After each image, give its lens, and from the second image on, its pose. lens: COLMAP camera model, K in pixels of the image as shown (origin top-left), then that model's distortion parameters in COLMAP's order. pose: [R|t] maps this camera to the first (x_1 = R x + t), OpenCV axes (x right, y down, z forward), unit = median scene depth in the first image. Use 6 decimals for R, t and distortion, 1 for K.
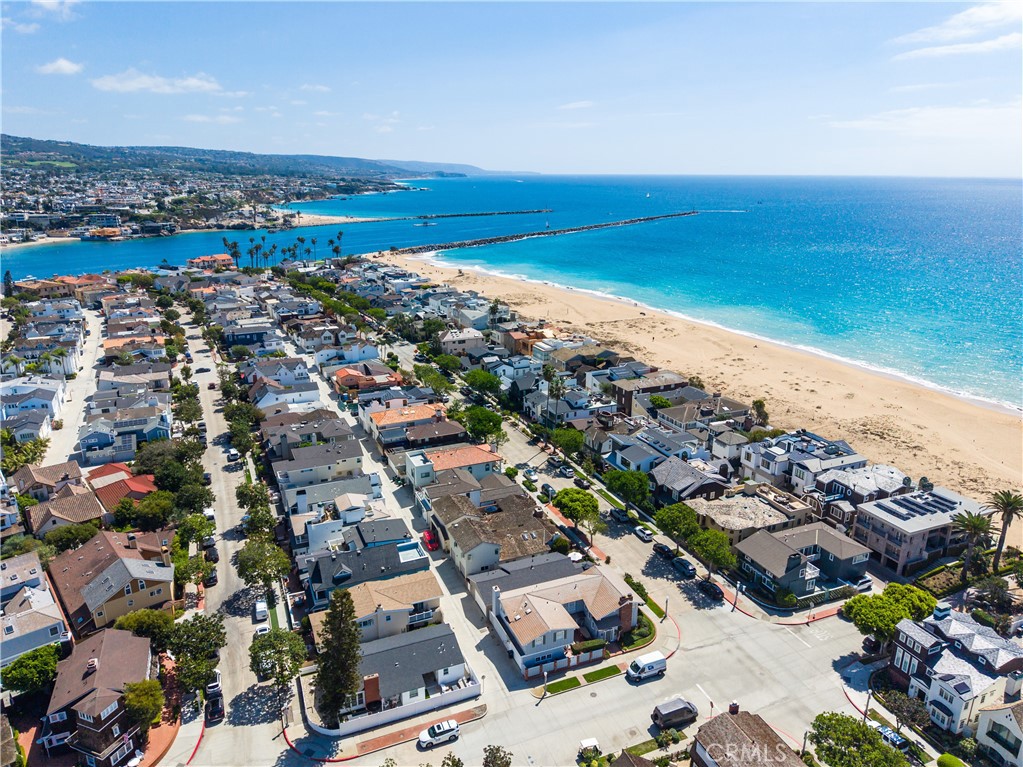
lens RADIAL K [[701.7, 0, 510.8], [0, 701.7, 383.5], [0, 0, 1]] dist [-0.007680, -0.009401]
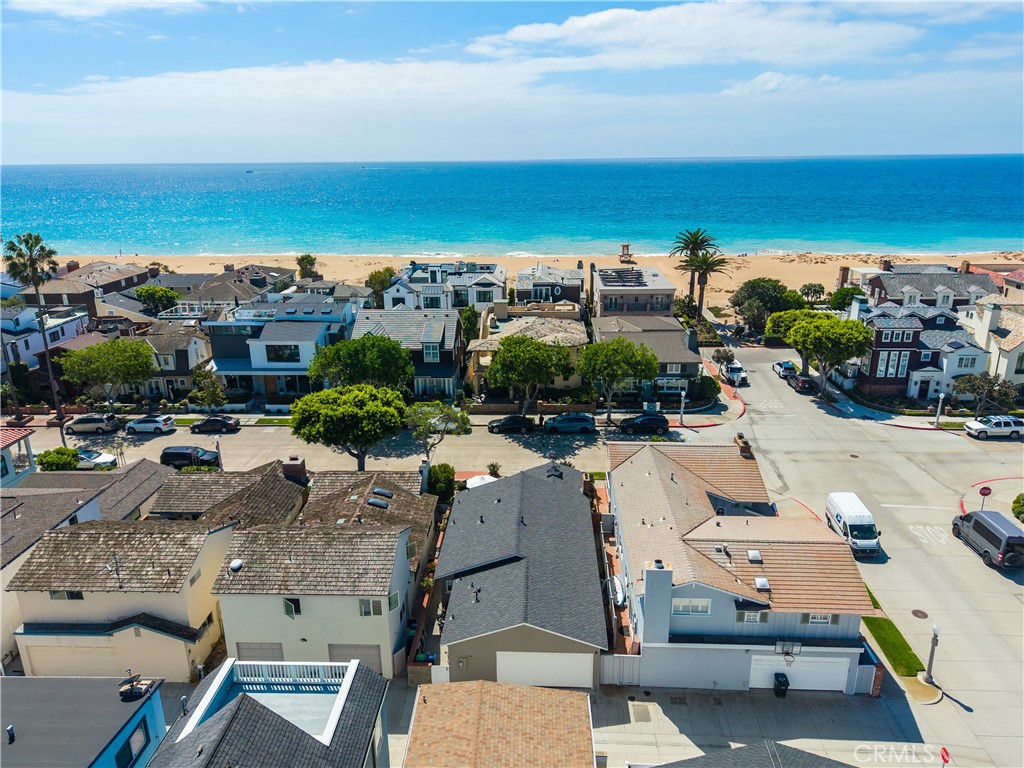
lens RADIAL K [[702.4, 0, 510.4], [0, 702.4, 383.5], [0, 0, 1]] dist [-0.007680, -0.009401]
pose [[0.427213, -0.281130, 0.859334, -0.242460], [0.285981, 0.943652, 0.166540, 0.111206], [-0.857732, 0.174605, 0.483538, 0.706737]]
